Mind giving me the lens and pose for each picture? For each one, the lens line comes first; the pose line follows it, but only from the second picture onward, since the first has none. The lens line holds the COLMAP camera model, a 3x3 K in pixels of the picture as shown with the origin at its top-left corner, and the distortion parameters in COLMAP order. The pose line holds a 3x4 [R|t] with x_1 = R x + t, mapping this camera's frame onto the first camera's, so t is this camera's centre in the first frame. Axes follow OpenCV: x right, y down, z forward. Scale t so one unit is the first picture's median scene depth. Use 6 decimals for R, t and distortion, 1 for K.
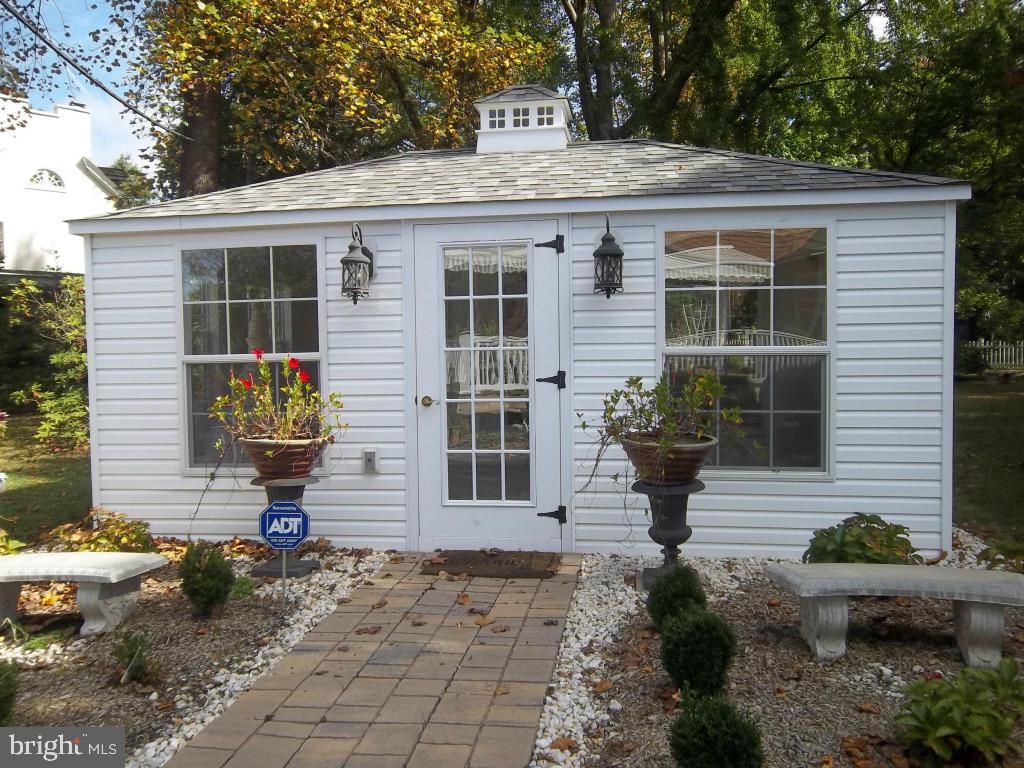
lens RADIAL K [[865.4, 0, 514.2], [0, 865.4, 385.0], [0, 0, 1]] dist [0.024995, 0.016003]
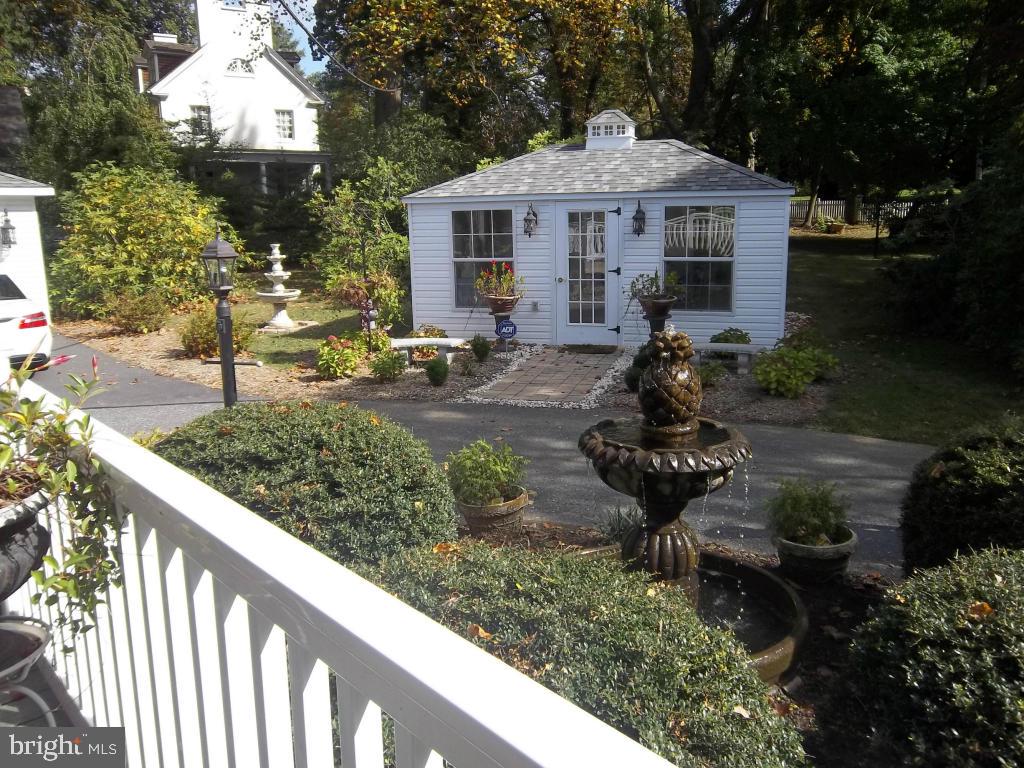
lens RADIAL K [[865.4, 0, 513.1], [0, 865.4, 386.1], [0, 0, 1]] dist [0.024995, 0.016003]
pose [[0.989478, 0.022310, -0.142953, 0.109620], [0.003452, 0.984118, 0.177482, -0.111890], [0.144642, -0.176108, 0.973686, -1.297212]]
